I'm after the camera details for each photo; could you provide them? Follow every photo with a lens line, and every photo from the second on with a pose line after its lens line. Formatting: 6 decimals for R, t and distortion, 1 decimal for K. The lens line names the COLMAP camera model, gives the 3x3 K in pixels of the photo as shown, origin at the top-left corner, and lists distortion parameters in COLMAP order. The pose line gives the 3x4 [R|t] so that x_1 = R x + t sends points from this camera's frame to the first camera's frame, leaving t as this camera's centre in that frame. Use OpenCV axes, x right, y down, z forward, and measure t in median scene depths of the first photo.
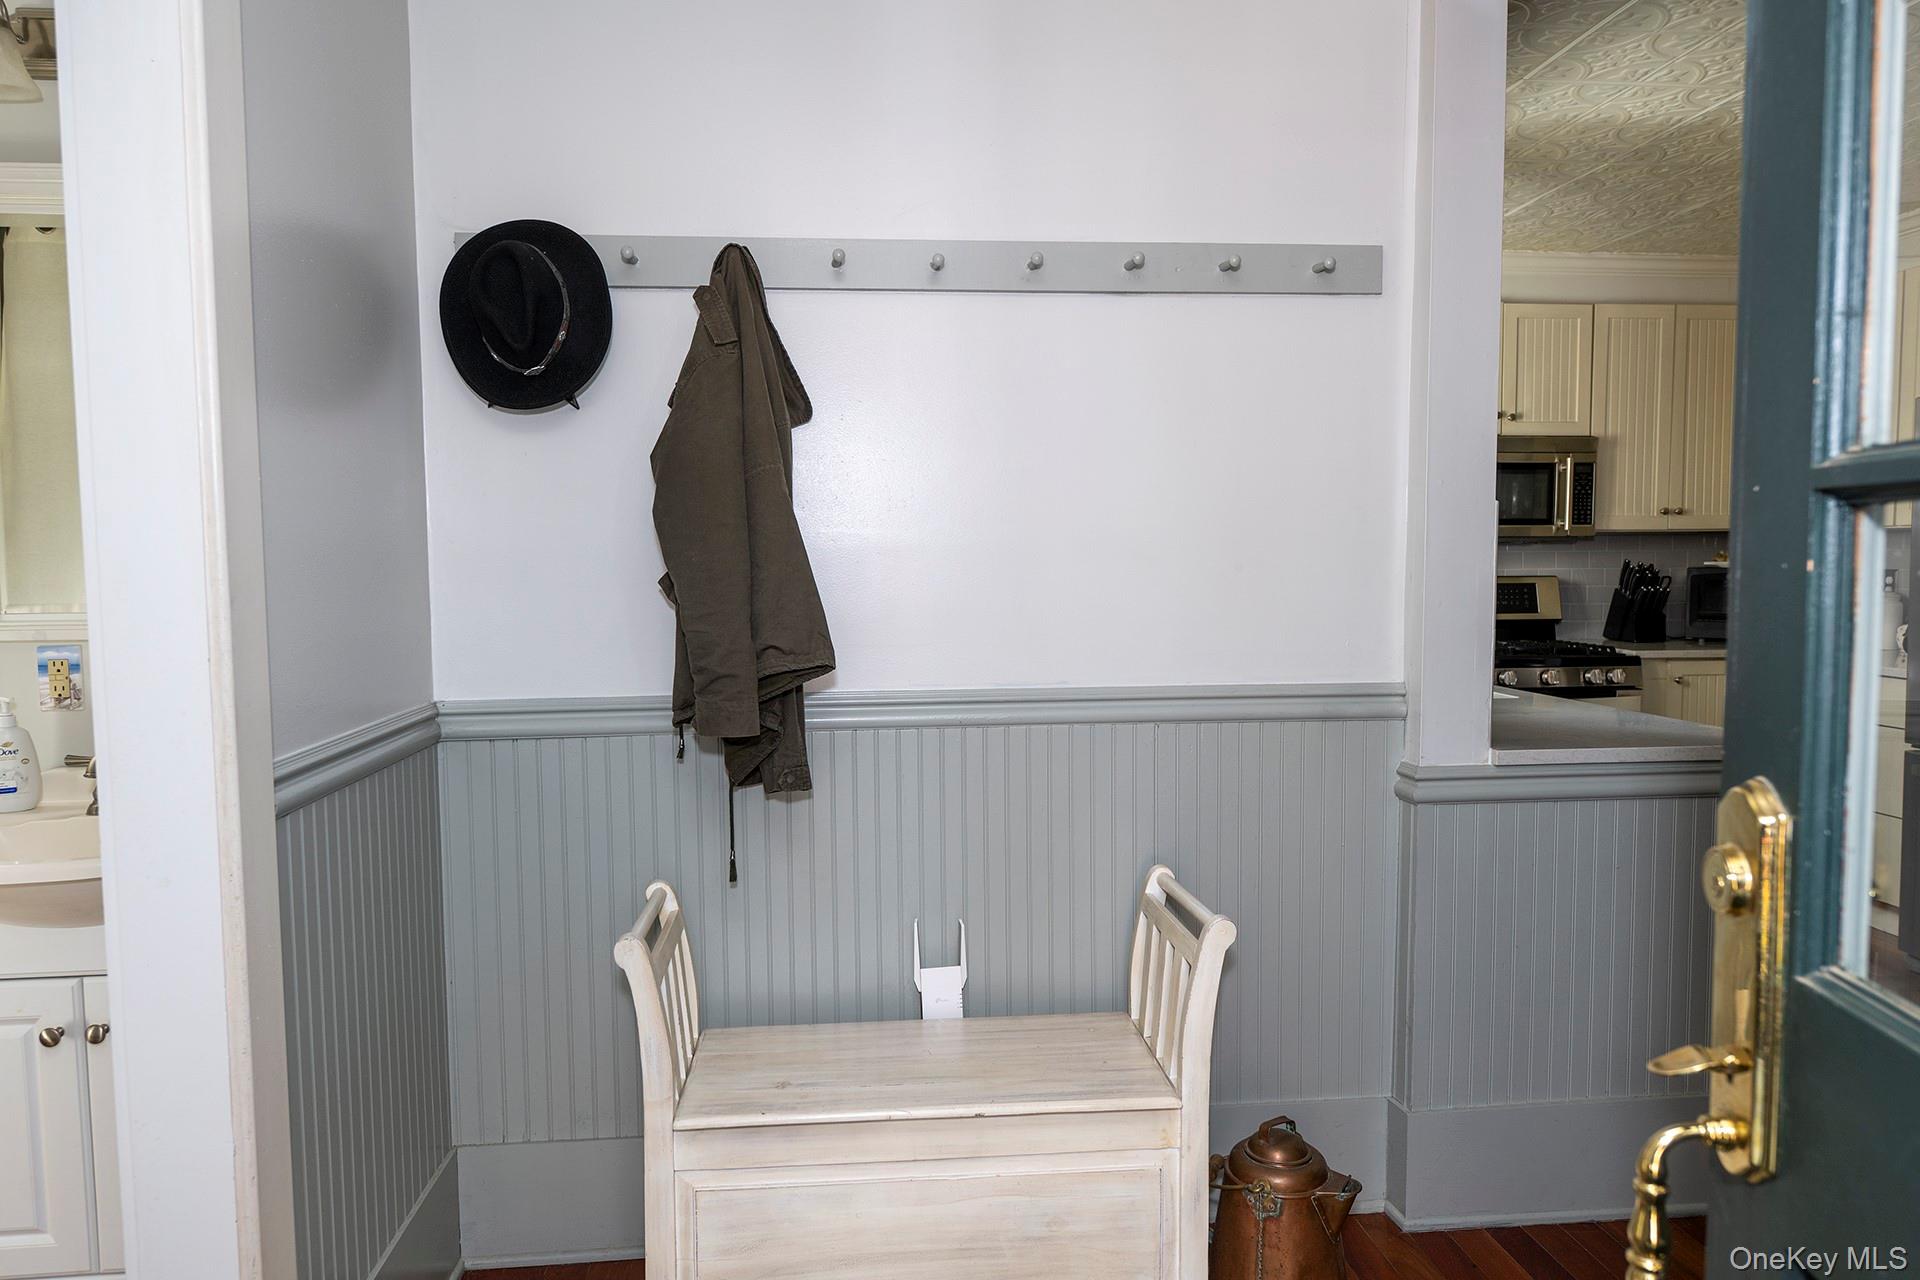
lens RADIAL K [[1269.8, 0, 957.8], [0, 1269.8, 642.9], [0, 0, 1]] dist [0.003077, -0.002379]
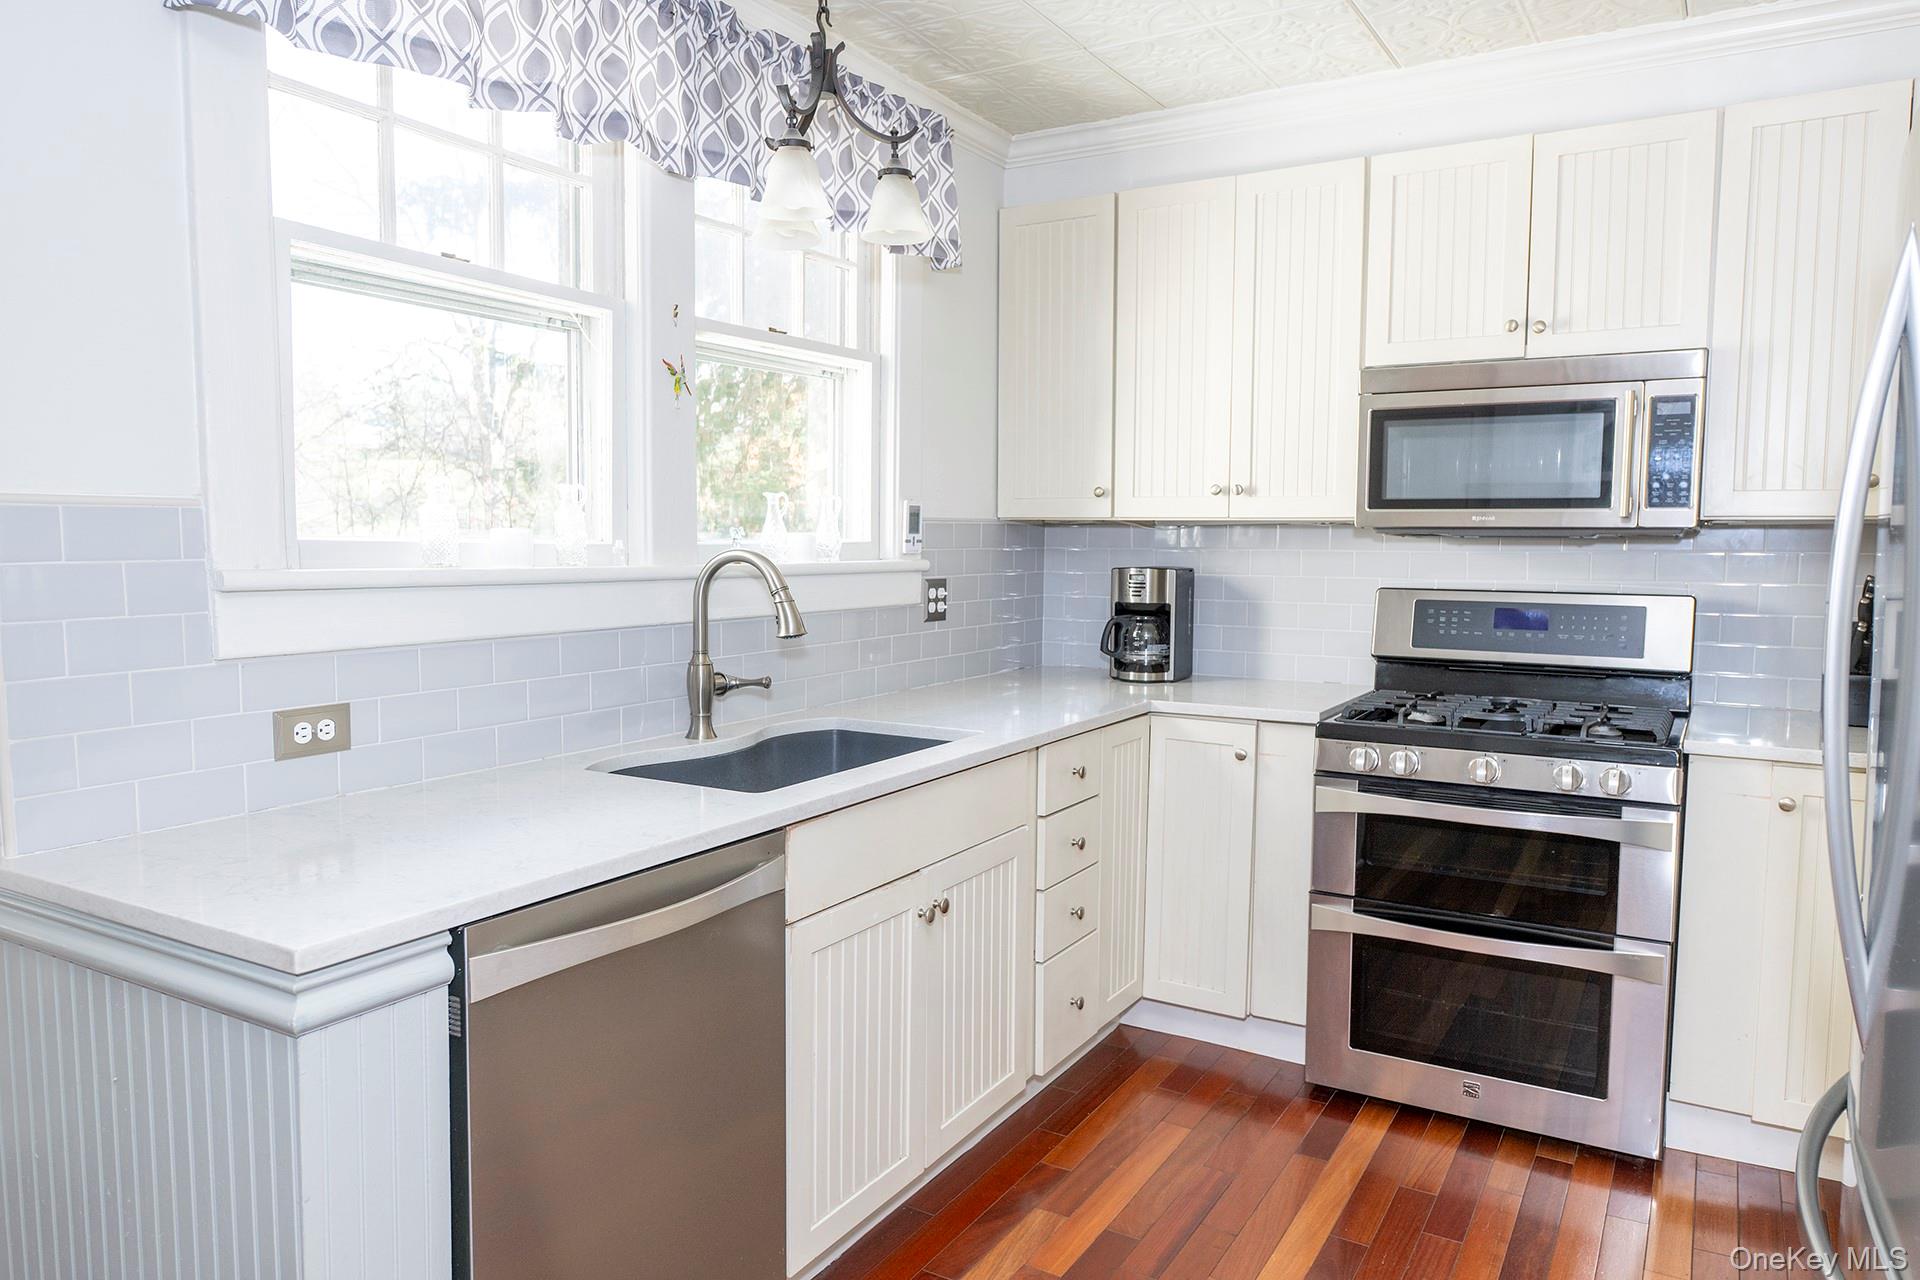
lens RADIAL K [[1269.8, 0, 963.1], [0, 1269.8, 633.5], [0, 0, 1]] dist [0.003077, -0.002379]
pose [[0.803082, 0.053265, -0.593483, 0.577603], [-0.046858, 0.998558, 0.026213, -0.037266], [0.594023, 0.006758, 0.804420, 0.361031]]
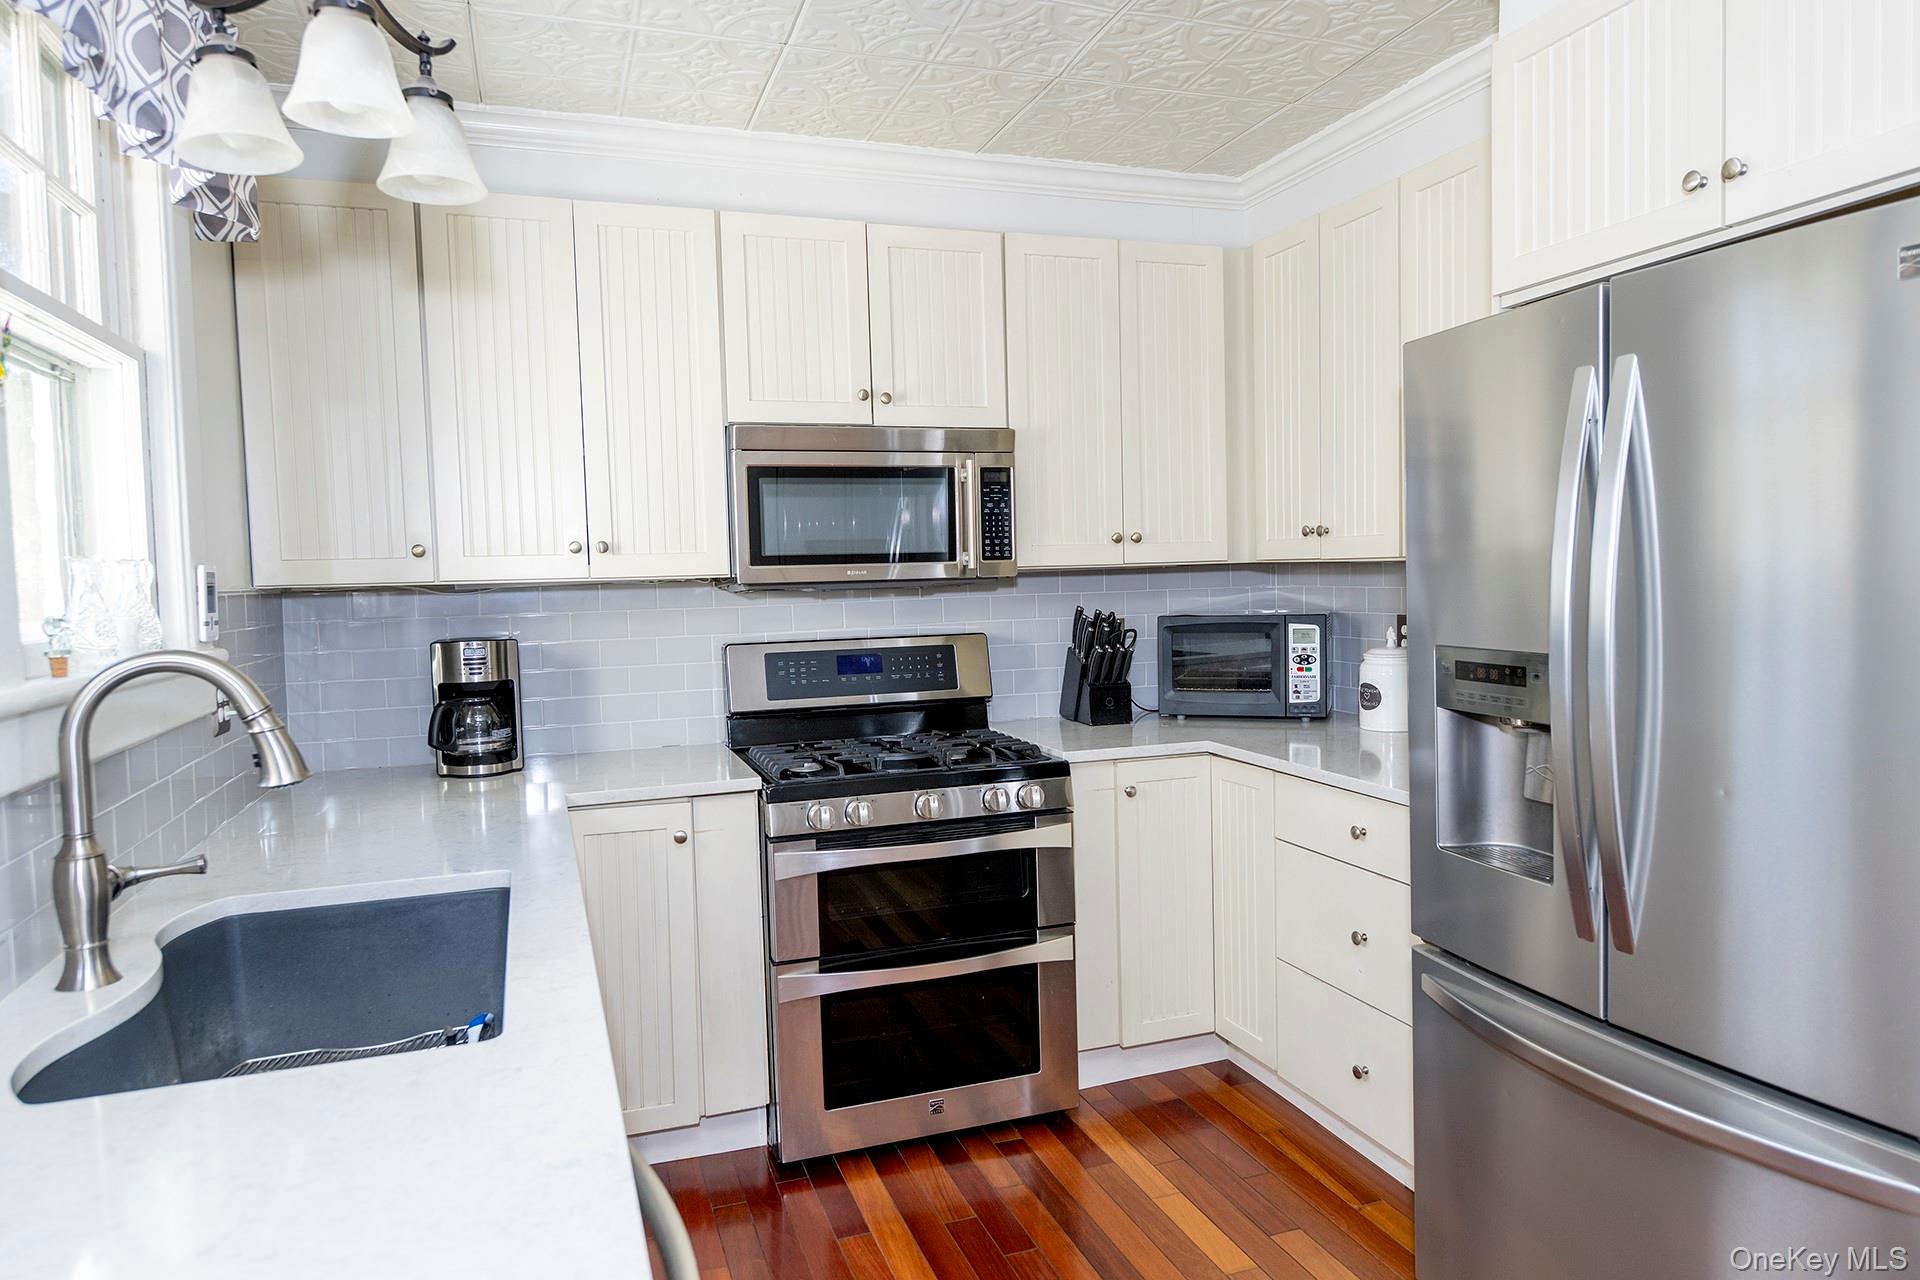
lens RADIAL K [[1187.2, 0, 960.2], [0, 1187.2, 641.2], [0, 0, 1]] dist [-0.008328, 0.003738]
pose [[0.970614, -0.037096, 0.237765, 0.321872], [0.040076, 0.999167, -0.007709, -0.046265], [-0.237281, 0.017011, 0.971292, 0.397552]]
